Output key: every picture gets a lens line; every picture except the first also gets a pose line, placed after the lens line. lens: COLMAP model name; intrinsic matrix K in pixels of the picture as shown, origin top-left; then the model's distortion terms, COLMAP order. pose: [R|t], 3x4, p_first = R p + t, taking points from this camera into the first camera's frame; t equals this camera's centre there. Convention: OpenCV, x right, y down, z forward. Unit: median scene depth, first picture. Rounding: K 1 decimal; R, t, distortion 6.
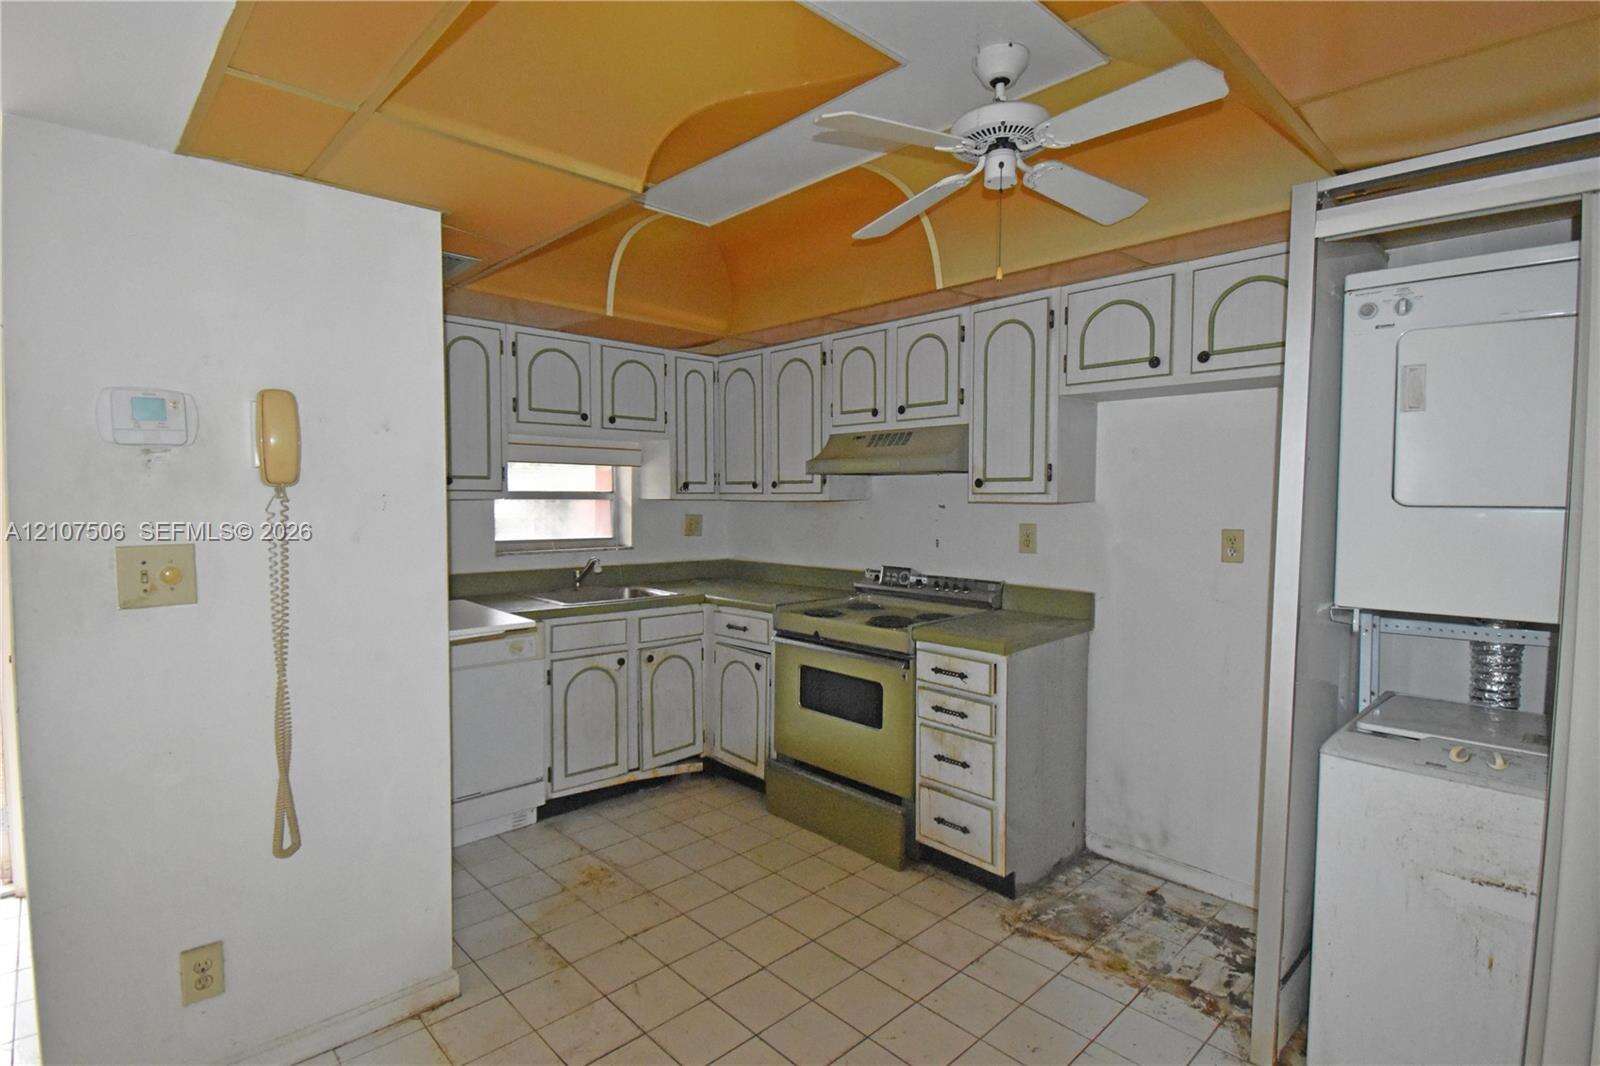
lens RADIAL K [[784.8, 0, 800.0], [0, 784.8, 533.0], [0, 0, 1]] dist [0.023706, -0.029904]
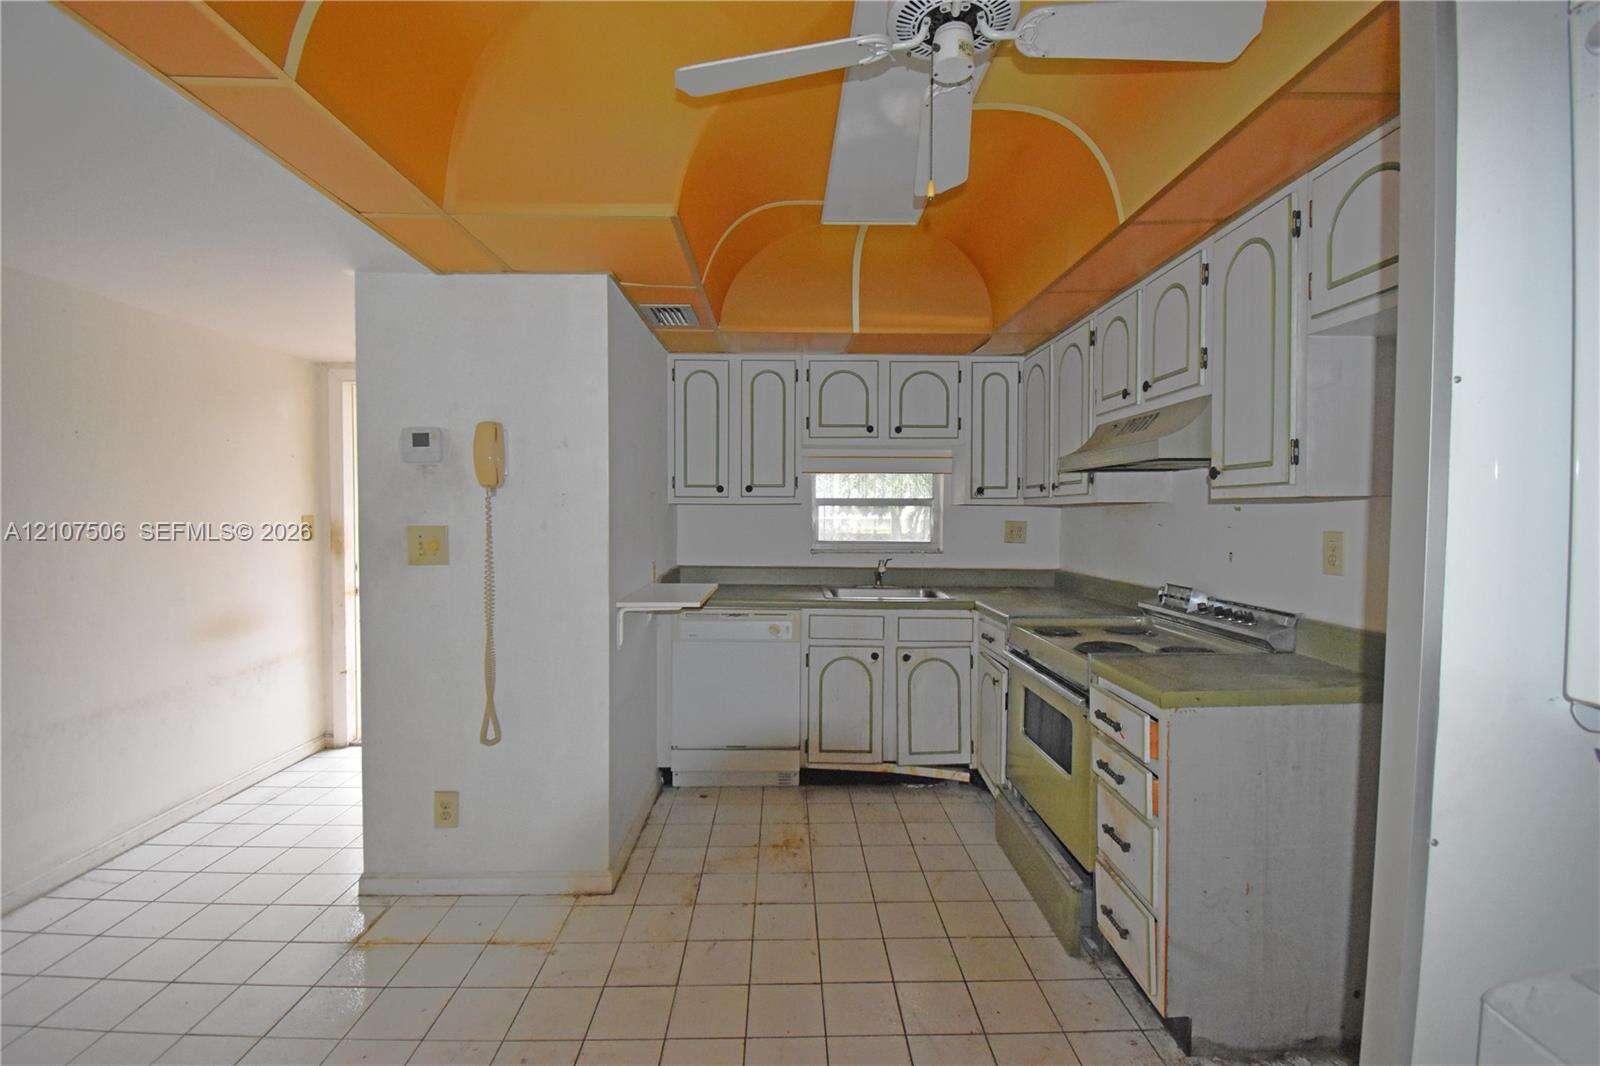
lens RADIAL K [[708.2, 0, 800.0], [0, 708.2, 533.0], [0, 0, 1]] dist [-0.000571, -0.000346]
pose [[0.737902, 0.018336, -0.674659, 0.336753], [-0.031602, 0.999473, -0.007401, 0.007869], [0.674168, 0.026782, 0.738092, 0.221934]]
